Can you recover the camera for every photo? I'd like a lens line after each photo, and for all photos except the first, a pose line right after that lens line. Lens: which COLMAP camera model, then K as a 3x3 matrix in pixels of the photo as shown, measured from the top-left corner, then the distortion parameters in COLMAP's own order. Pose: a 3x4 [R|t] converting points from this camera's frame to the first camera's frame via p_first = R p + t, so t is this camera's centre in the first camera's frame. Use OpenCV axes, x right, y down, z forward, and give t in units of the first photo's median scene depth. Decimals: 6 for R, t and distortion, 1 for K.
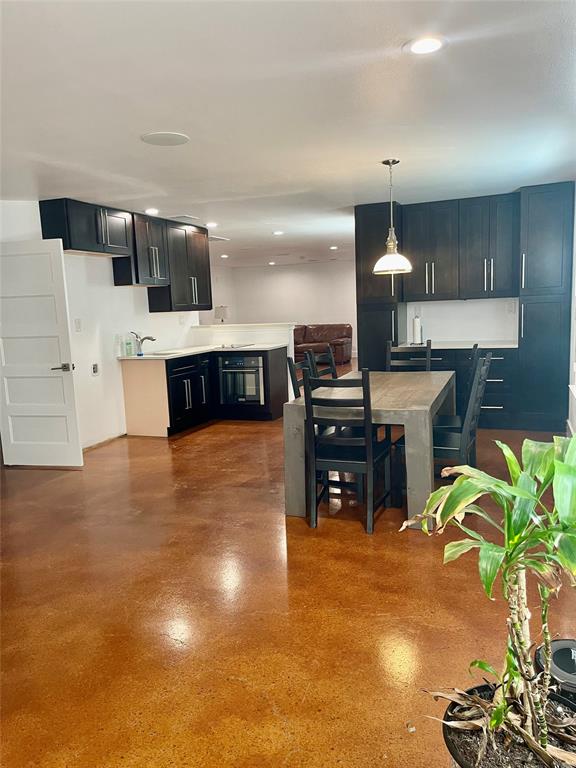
lens RADIAL K [[557.2, 0, 288.0], [0, 557.2, 384.0], [0, 0, 1]] dist [0.028929, -0.000987]
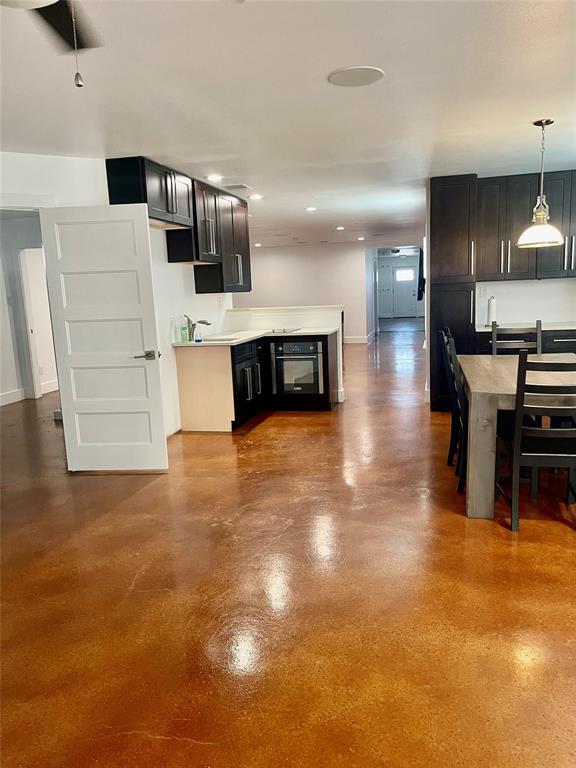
lens RADIAL K [[557.2, 0, 288.0], [0, 557.2, 384.0], [0, 0, 1]] dist [0.028929, -0.000987]
pose [[0.990736, -0.020734, 0.134210, -0.241520], [0.017712, 0.999563, 0.023671, -0.001795], [-0.134642, -0.021074, 0.990670, 0.097083]]
